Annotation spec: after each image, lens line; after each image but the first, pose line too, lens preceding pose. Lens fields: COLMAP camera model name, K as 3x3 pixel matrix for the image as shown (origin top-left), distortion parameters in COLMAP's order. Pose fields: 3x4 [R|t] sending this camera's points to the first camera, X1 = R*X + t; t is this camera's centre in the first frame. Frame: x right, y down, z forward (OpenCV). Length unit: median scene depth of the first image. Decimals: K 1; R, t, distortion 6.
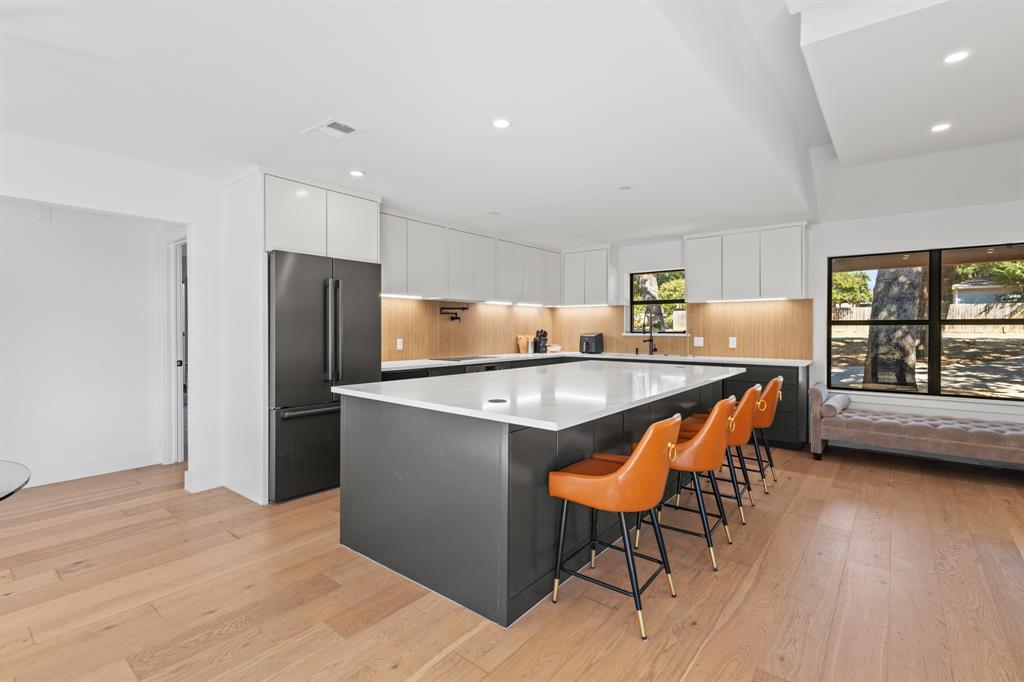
lens RADIAL K [[475.0, 0, 513.7], [0, 475.0, 334.3], [0, 0, 1]] dist [0.005812, -0.001348]
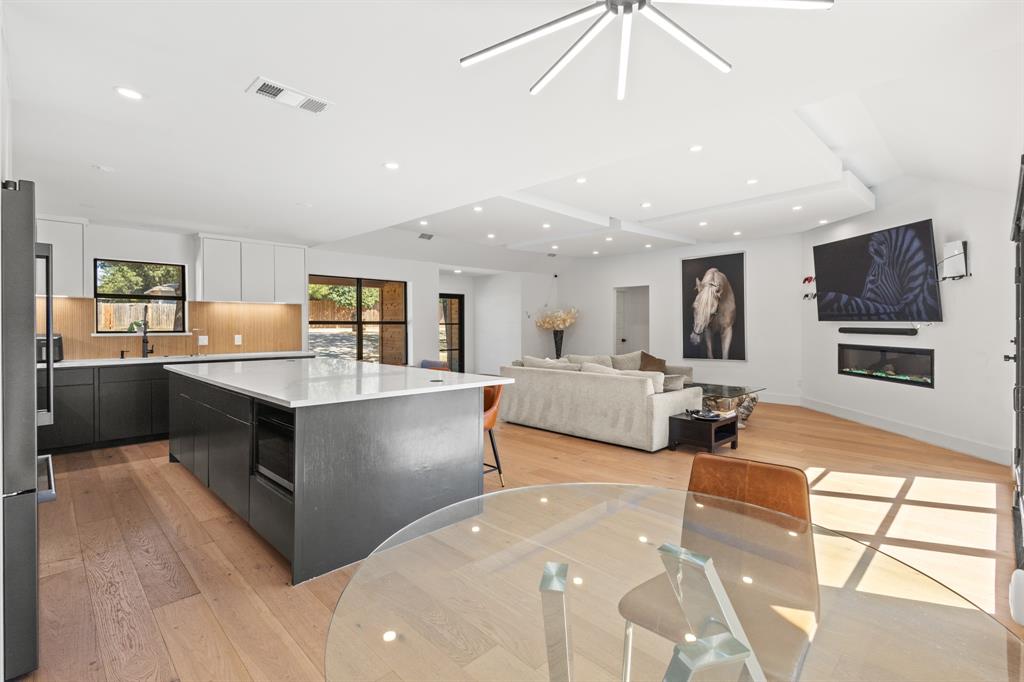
lens RADIAL K [[475.0, 0, 516.2], [0, 475.0, 330.3], [0, 0, 1]] dist [0.005812, -0.001348]
pose [[0.108496, -0.011307, 0.994033, -0.617652], [0.012710, 0.999869, 0.009986, -0.008305], [-0.994016, 0.011551, 0.108625, 0.271075]]
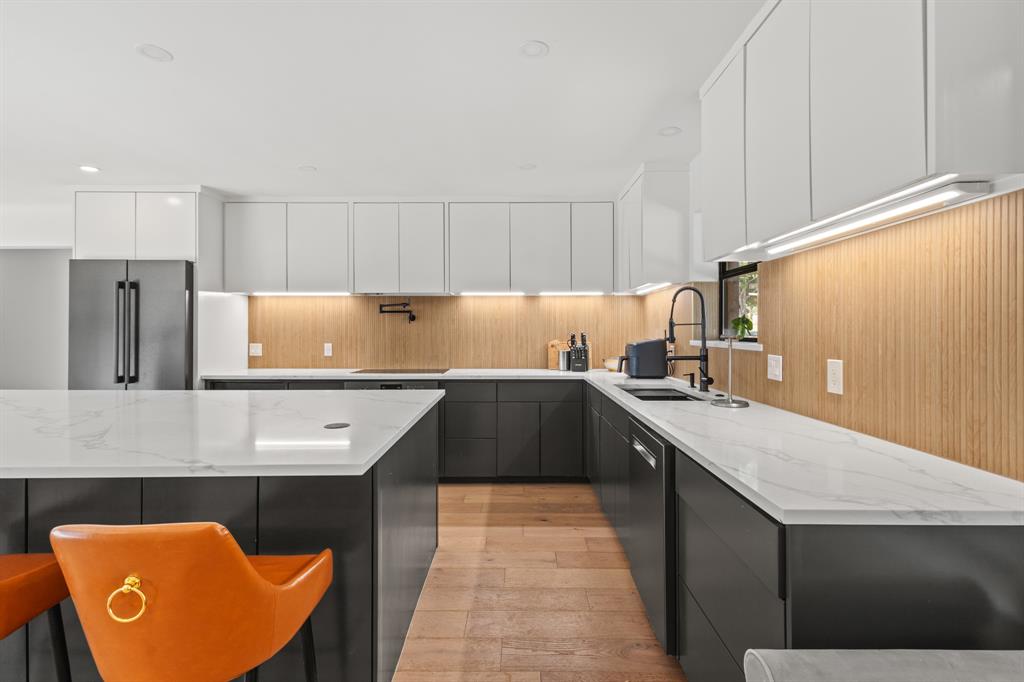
lens RADIAL K [[475.0, 0, 515.4], [0, 475.0, 328.6], [0, 0, 1]] dist [0.005812, -0.001348]
pose [[0.616927, -0.005073, -0.787004, 0.634614], [-0.007269, 0.999900, -0.012143, -0.008946], [0.786986, 0.013212, 0.616829, 0.720862]]
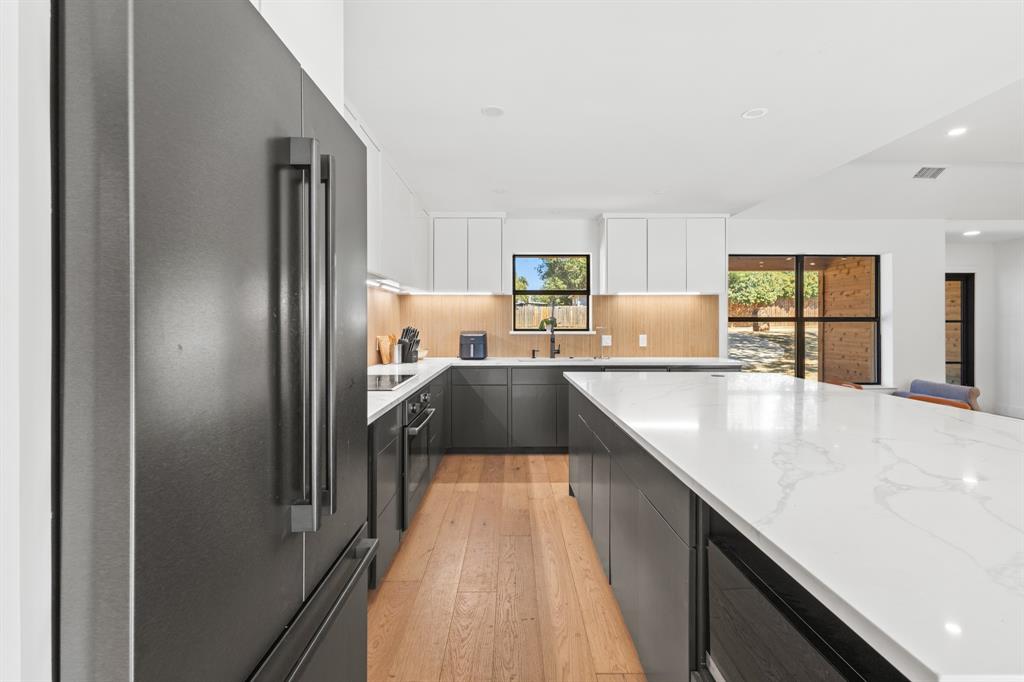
lens RADIAL K [[475.0, 0, 512.5], [0, 475.0, 323.4], [0, 0, 1]] dist [0.005812, -0.001348]
pose [[0.778044, 0.001036, 0.628209, -0.321384], [0.007507, 0.999912, -0.010947, -0.008054], [-0.628165, 0.013233, 0.777967, 0.508805]]
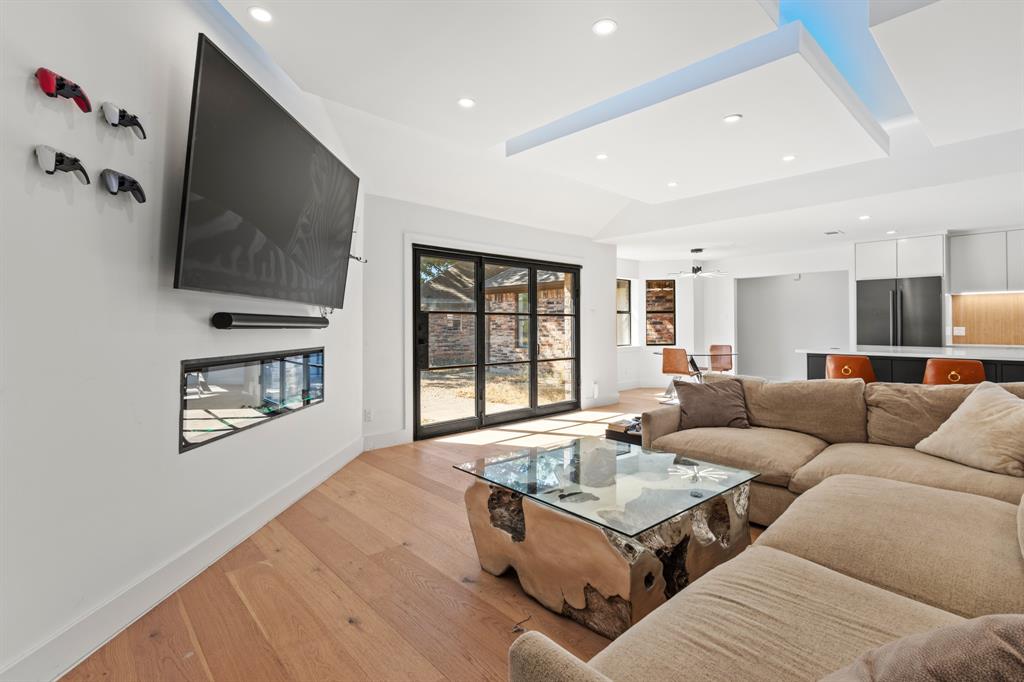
lens RADIAL K [[475.0, 0, 509.1], [0, 475.0, 320.8], [0, 0, 1]] dist [0.005812, -0.001348]
pose [[-0.159371, -0.011258, -0.987155, 1.116538], [-0.009723, 0.999904, -0.009834, 0.018039], [0.987171, 0.008031, -0.159465, -0.091130]]
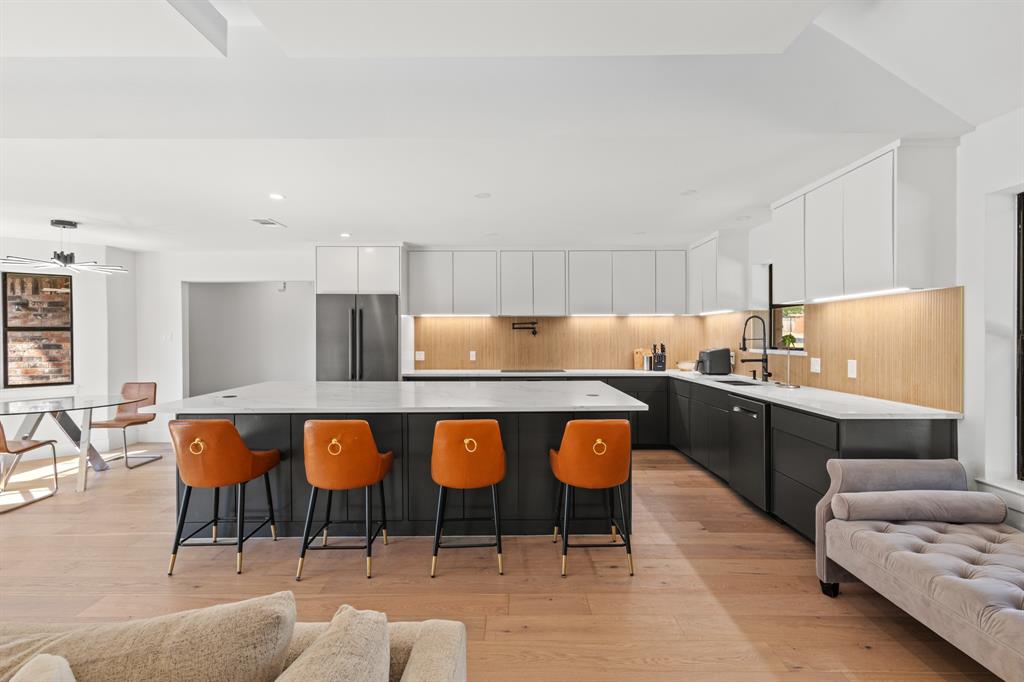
lens RADIAL K [[475.0, 0, 512.3], [0, 475.0, 338.0], [0, 0, 1]] dist [0.005812, -0.001348]
pose [[0.618643, -0.001178, -0.785672, 0.732579], [-0.005115, 0.999972, -0.005527, -0.016992], [0.785656, 0.007438, 0.618619, 0.341103]]
